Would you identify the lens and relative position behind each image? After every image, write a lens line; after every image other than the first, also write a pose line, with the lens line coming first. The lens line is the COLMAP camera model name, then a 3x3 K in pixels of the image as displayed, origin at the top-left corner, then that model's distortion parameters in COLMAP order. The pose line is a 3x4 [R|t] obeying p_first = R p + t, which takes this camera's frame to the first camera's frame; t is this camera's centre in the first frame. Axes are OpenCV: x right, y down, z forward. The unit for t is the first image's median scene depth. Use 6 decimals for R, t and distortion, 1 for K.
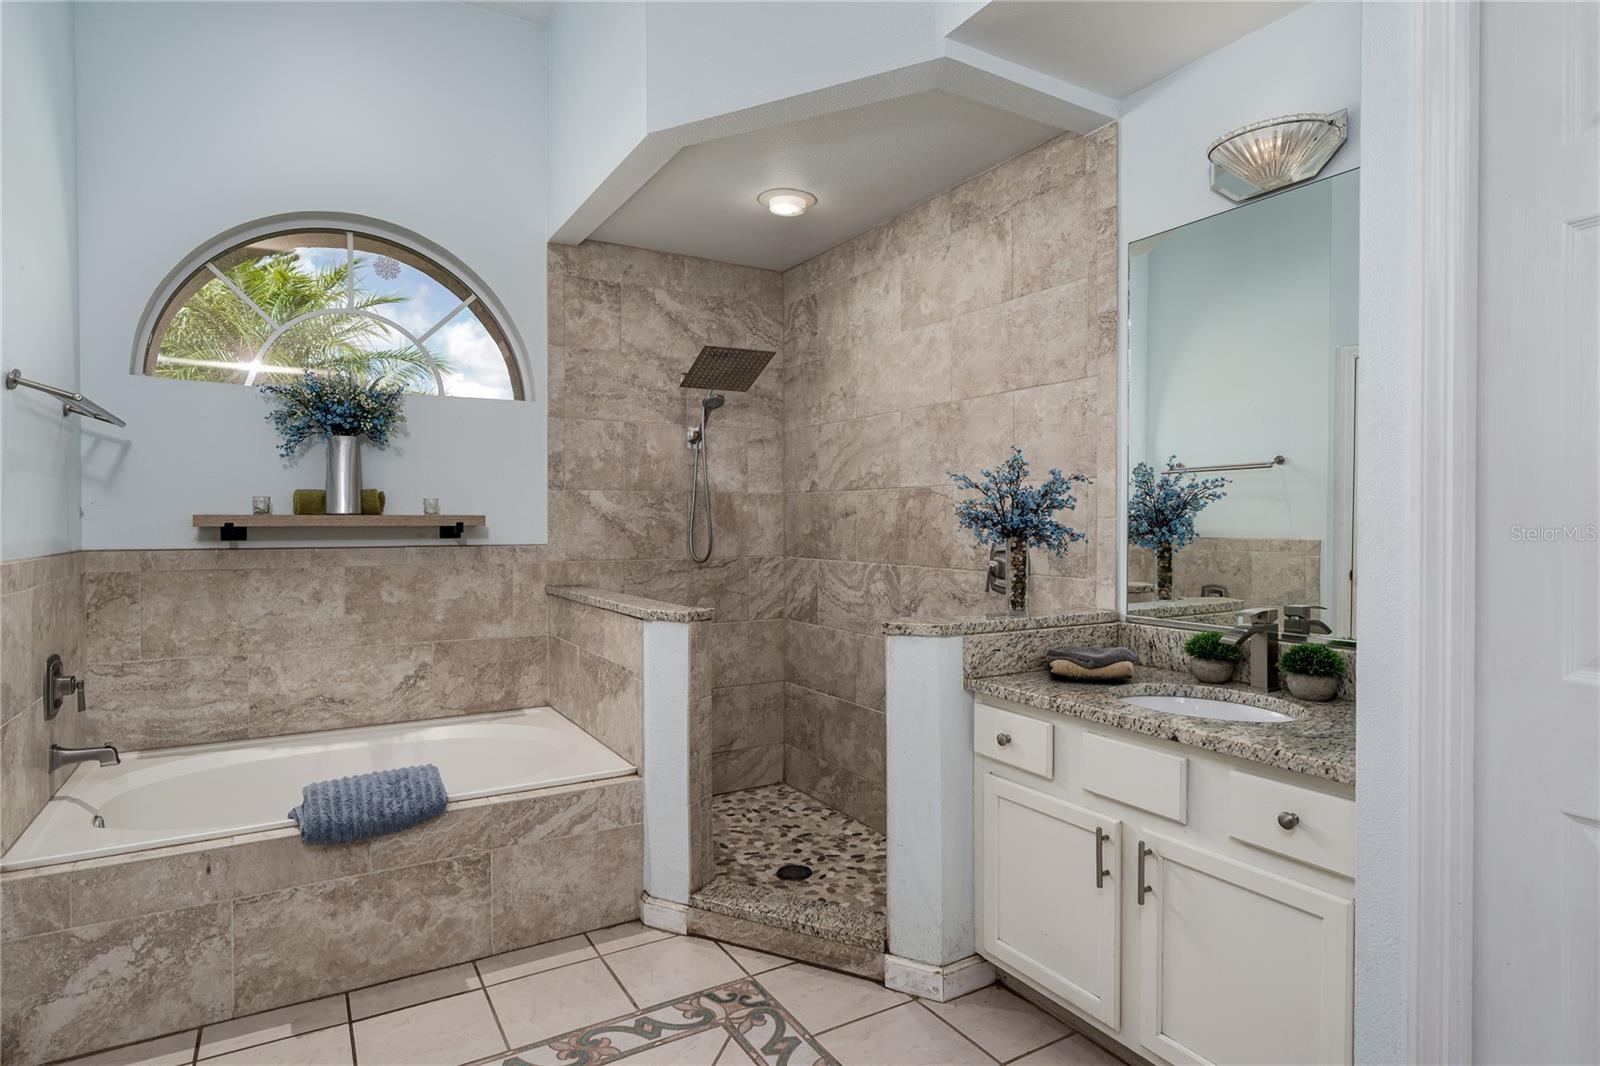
lens RADIAL K [[866.1, 0, 800.0], [0, 866.1, 533.0], [0, 0, 1]] dist [-0.007101, 0.001274]
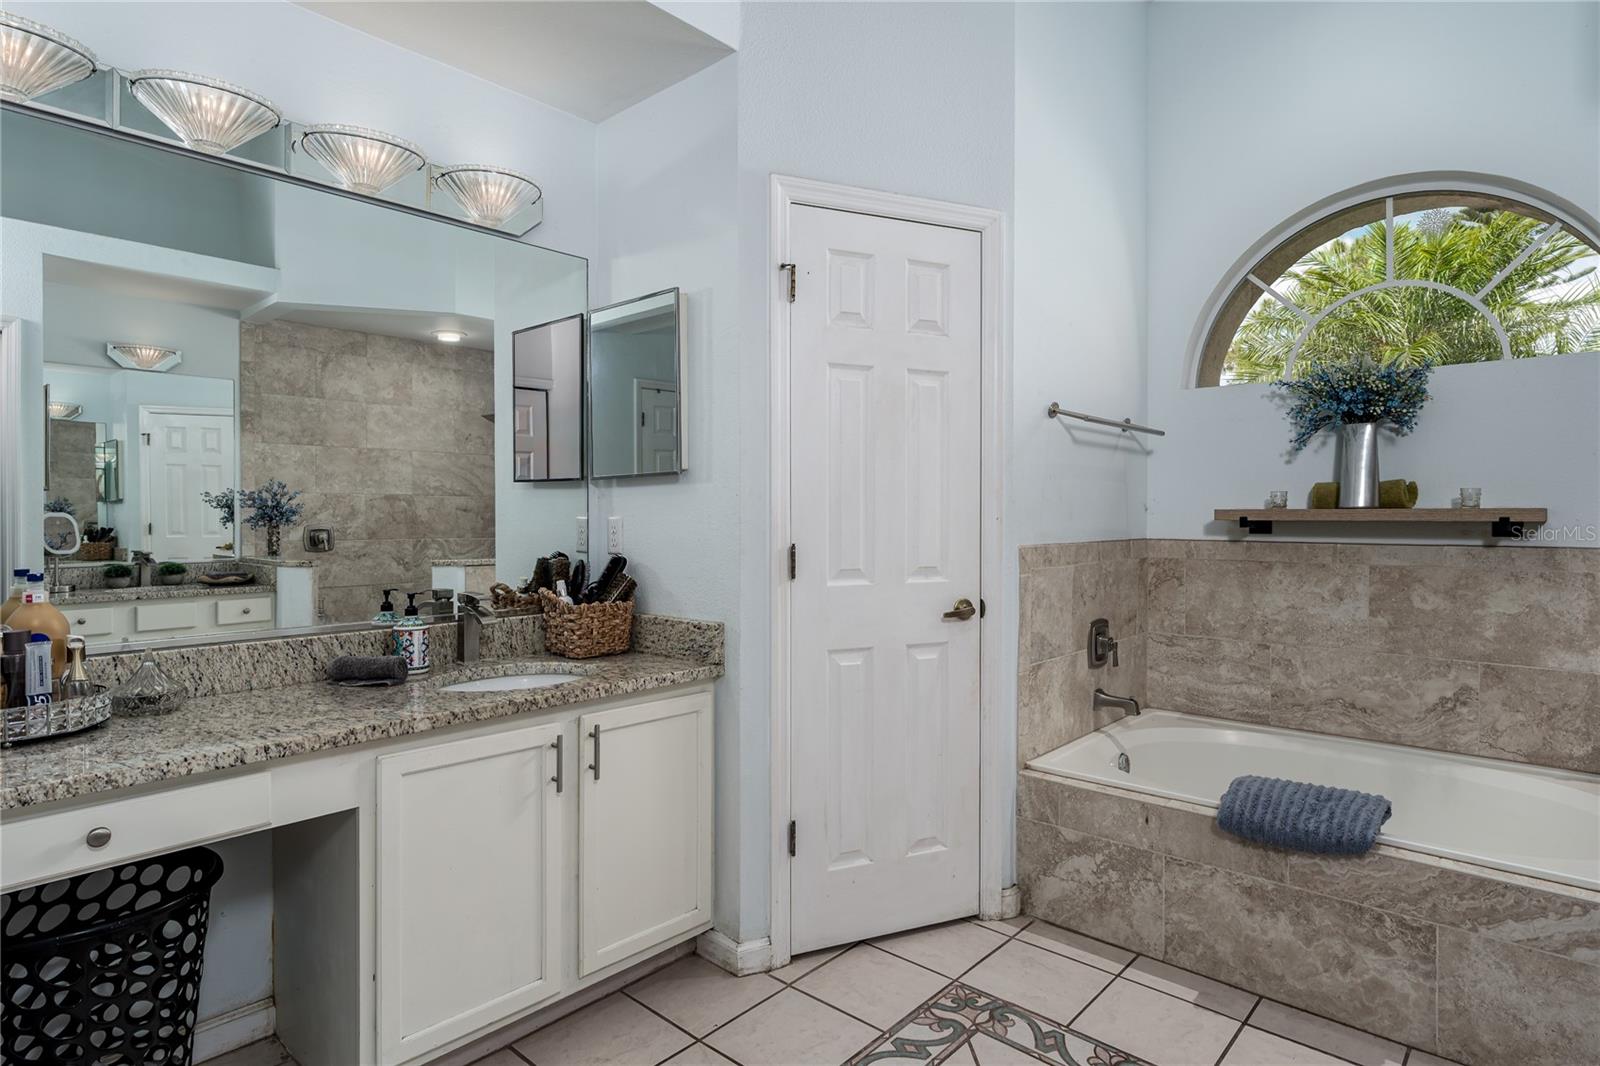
lens RADIAL K [[866.1, 0, 800.0], [0, 866.1, 533.0], [0, 0, 1]] dist [-0.007101, 0.001274]
pose [[0.288035, 0.020080, -0.957409, 0.222140], [-0.015704, 0.999745, 0.016243, -0.000343], [0.957491, 0.010357, 0.288277, 0.188478]]
